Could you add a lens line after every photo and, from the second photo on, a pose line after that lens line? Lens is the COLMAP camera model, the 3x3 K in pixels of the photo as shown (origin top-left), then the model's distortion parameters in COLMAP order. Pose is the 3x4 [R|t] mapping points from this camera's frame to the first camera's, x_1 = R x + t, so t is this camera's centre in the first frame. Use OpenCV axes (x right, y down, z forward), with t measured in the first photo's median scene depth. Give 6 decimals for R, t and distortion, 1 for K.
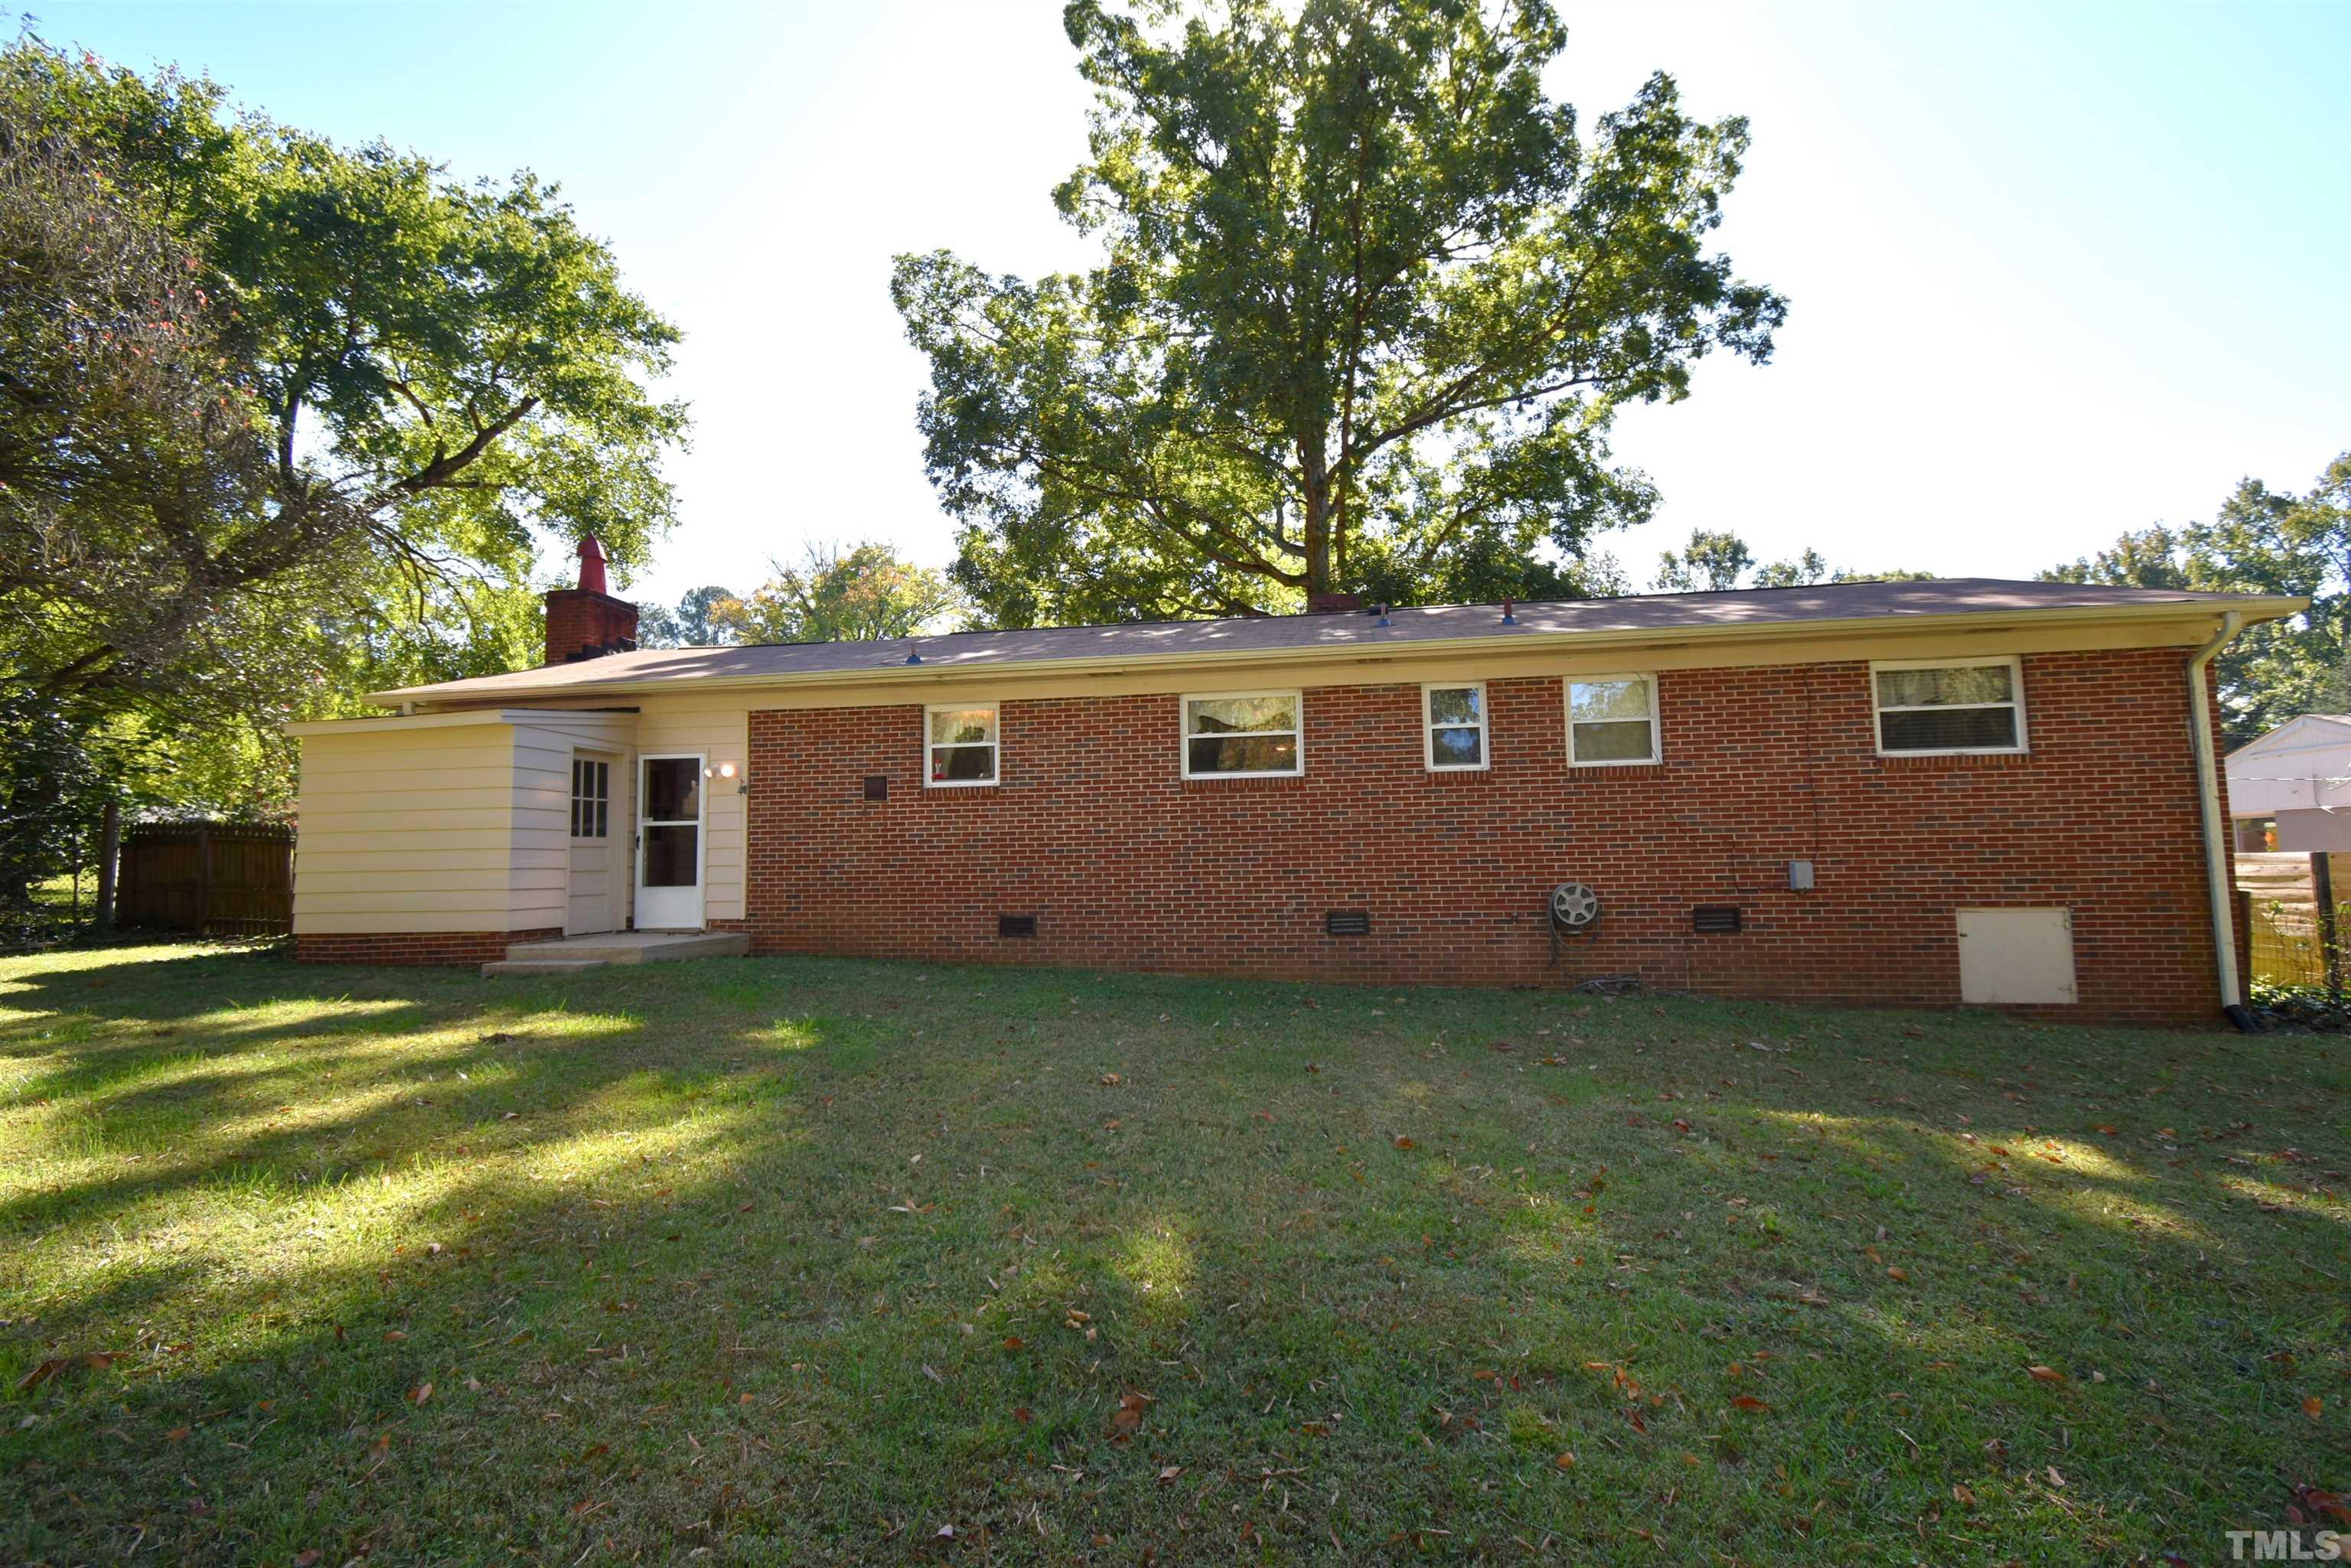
lens RADIAL K [[1035.0, 0, 1187.8], [0, 1035.0, 787.9], [0, 0, 1]] dist [0.008416, -0.003900]
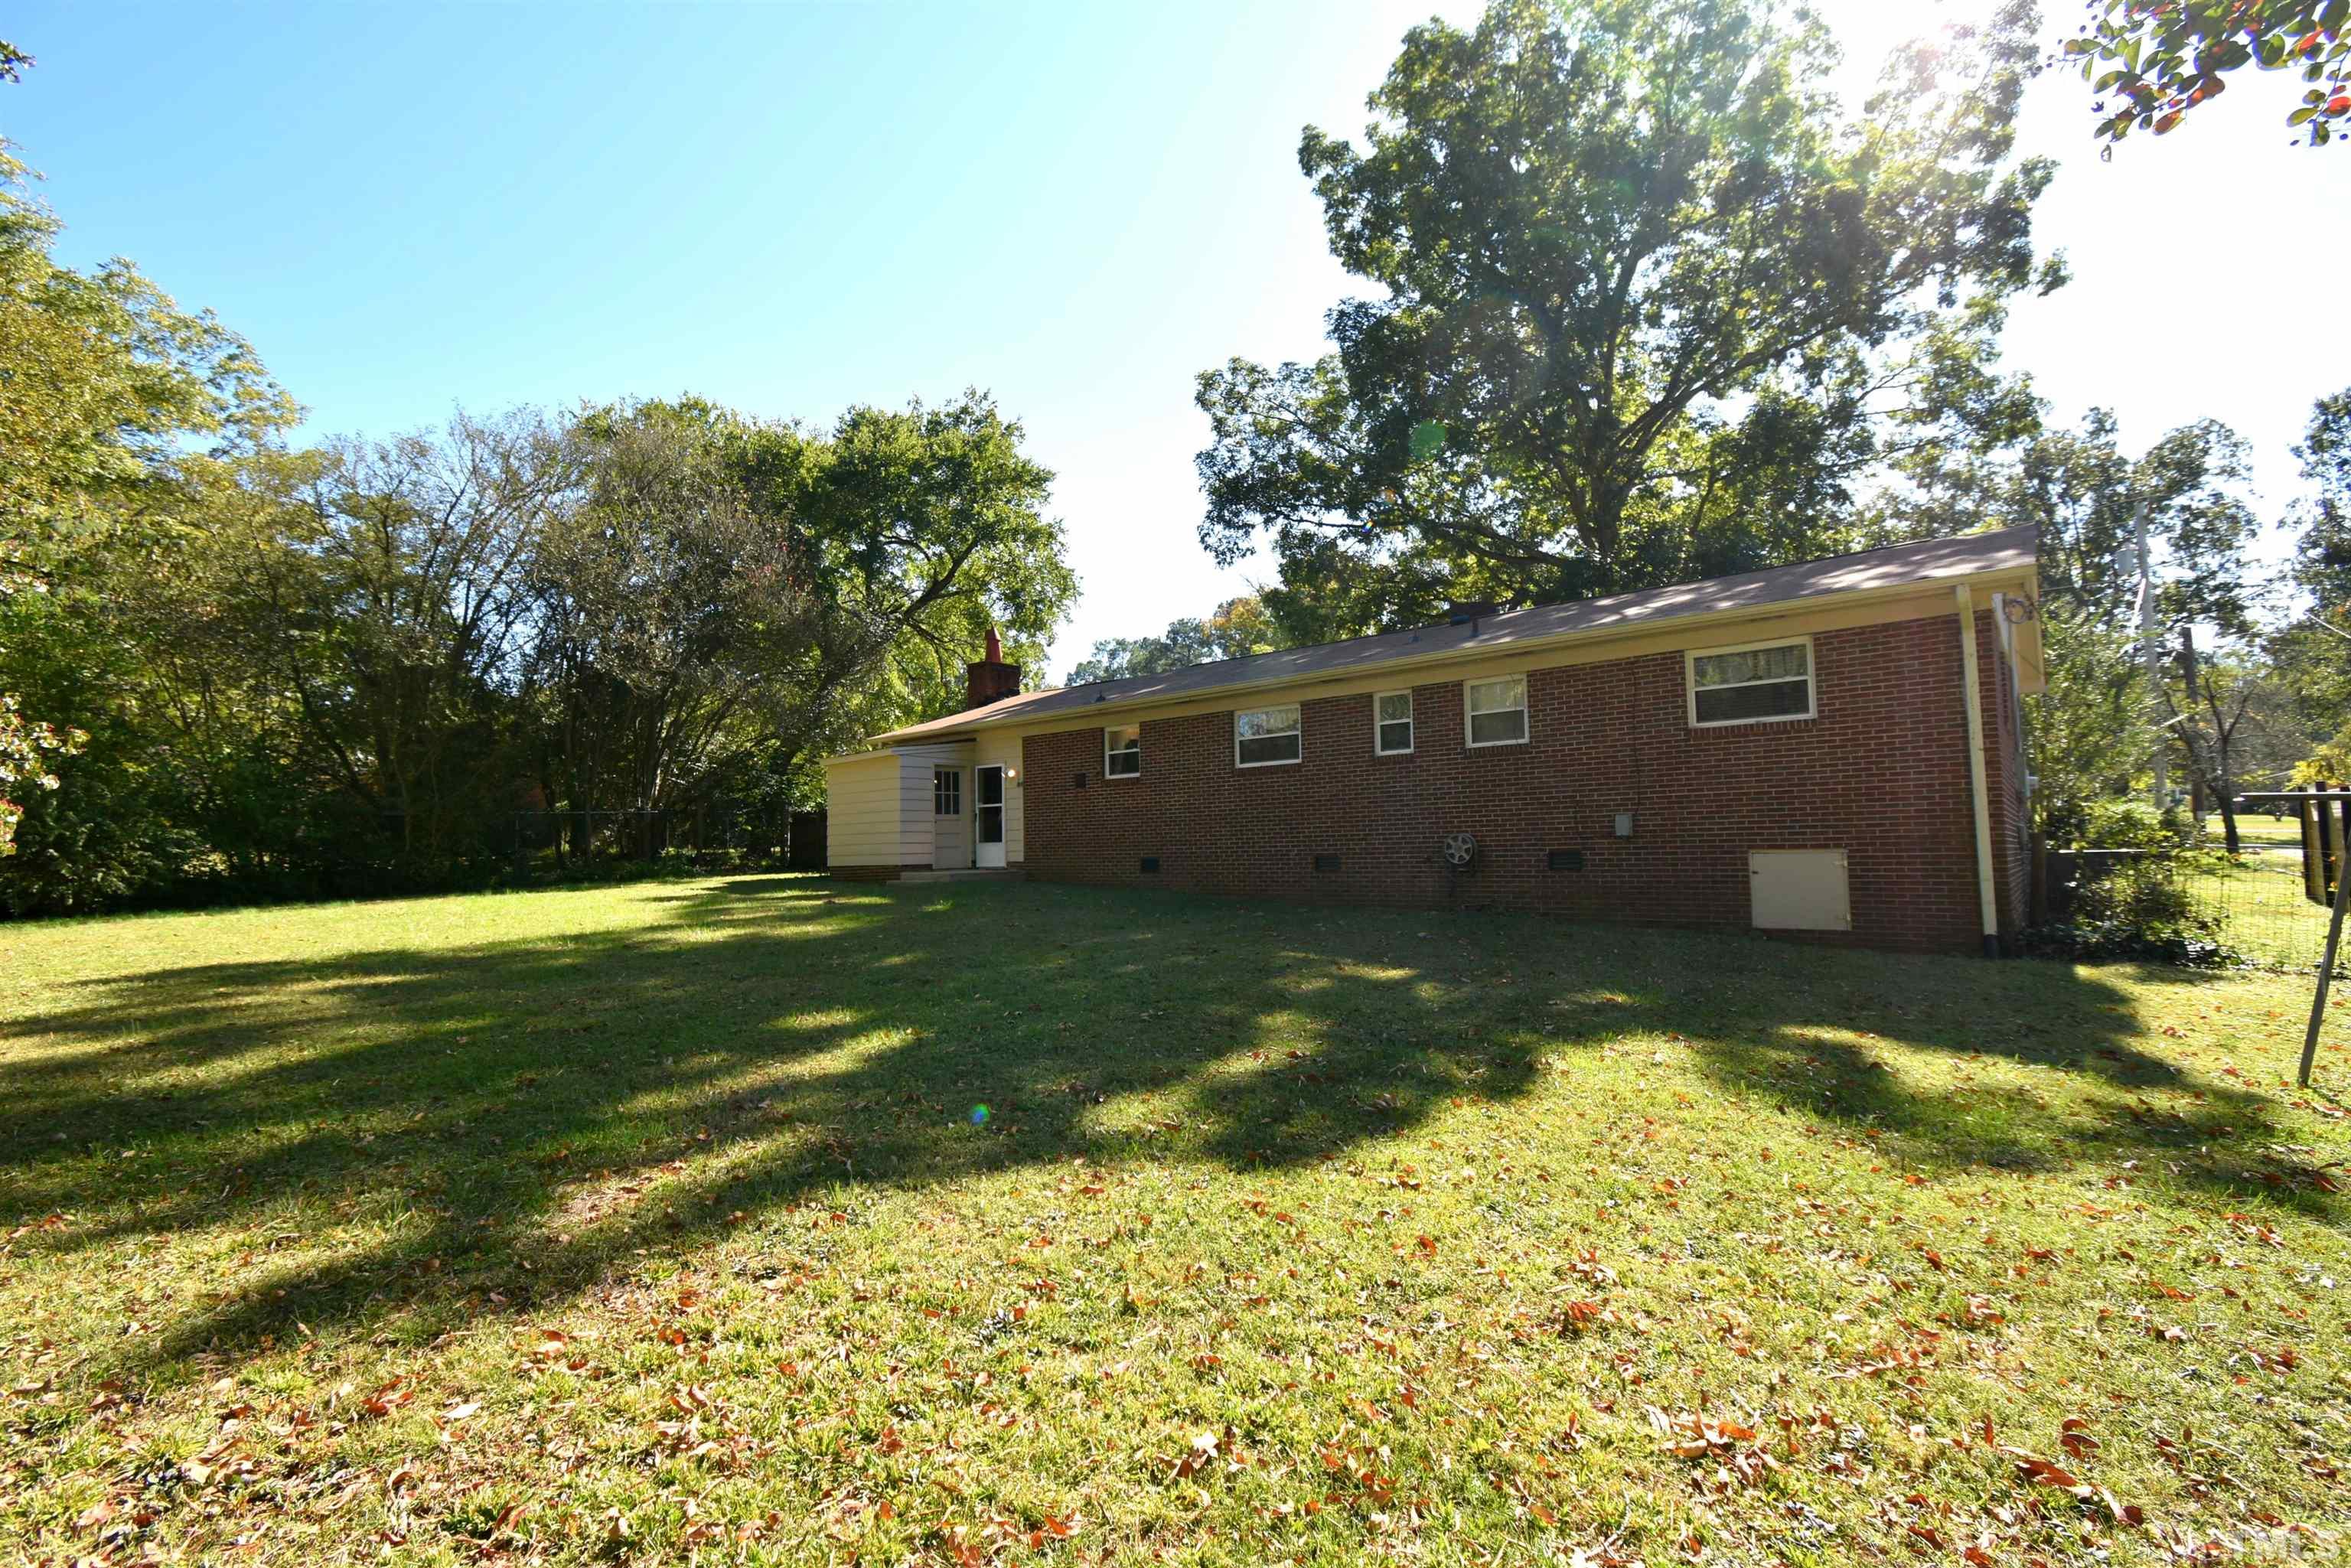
lens RADIAL K [[1035.0, 0, 1187.8], [0, 1035.0, 787.9], [0, 0, 1]] dist [0.008416, -0.003900]
pose [[0.861098, -0.032687, -0.507388, 0.701458], [0.046161, 0.998836, 0.013993, -0.003689], [0.506340, -0.035471, 0.861604, -0.330507]]
